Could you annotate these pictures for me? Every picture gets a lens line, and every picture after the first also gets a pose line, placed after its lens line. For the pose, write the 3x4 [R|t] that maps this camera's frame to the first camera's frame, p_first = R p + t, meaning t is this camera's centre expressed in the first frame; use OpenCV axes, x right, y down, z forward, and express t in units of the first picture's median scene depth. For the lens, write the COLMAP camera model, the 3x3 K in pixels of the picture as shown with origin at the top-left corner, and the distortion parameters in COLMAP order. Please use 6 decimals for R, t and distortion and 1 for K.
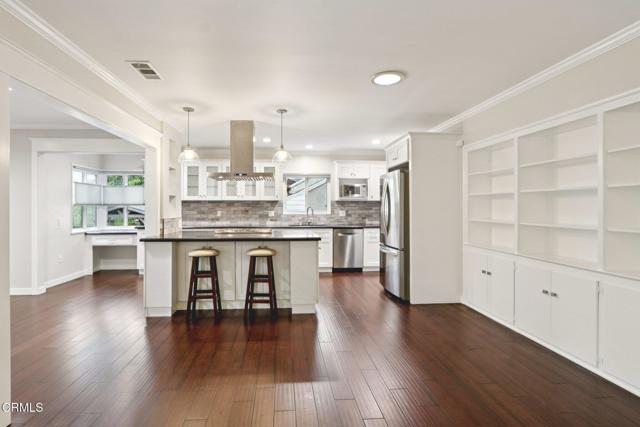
lens RADIAL K [[323.6, 0, 298.7], [0, 323.6, 208.7], [0, 0, 1]] dist [-0.002486, -0.000219]
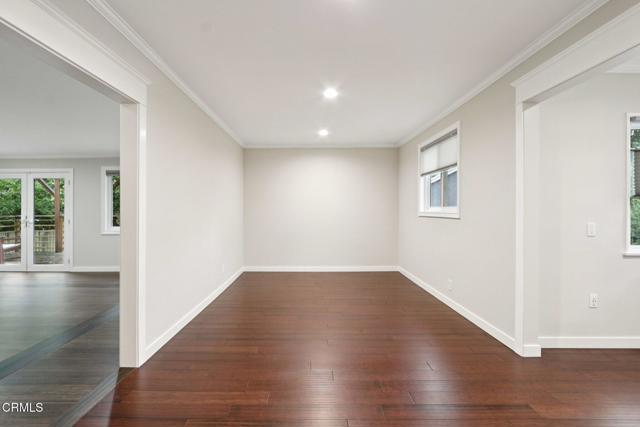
lens RADIAL K [[298.1, 0, 307.7], [0, 298.1, 209.9], [0, 0, 1]] dist [-0.011386, 0.000645]
pose [[-0.069867, -0.000055, -0.997556, -0.266881], [-0.002459, 0.999997, 0.000117, 0.012975], [0.997553, 0.002461, -0.069867, 0.658826]]
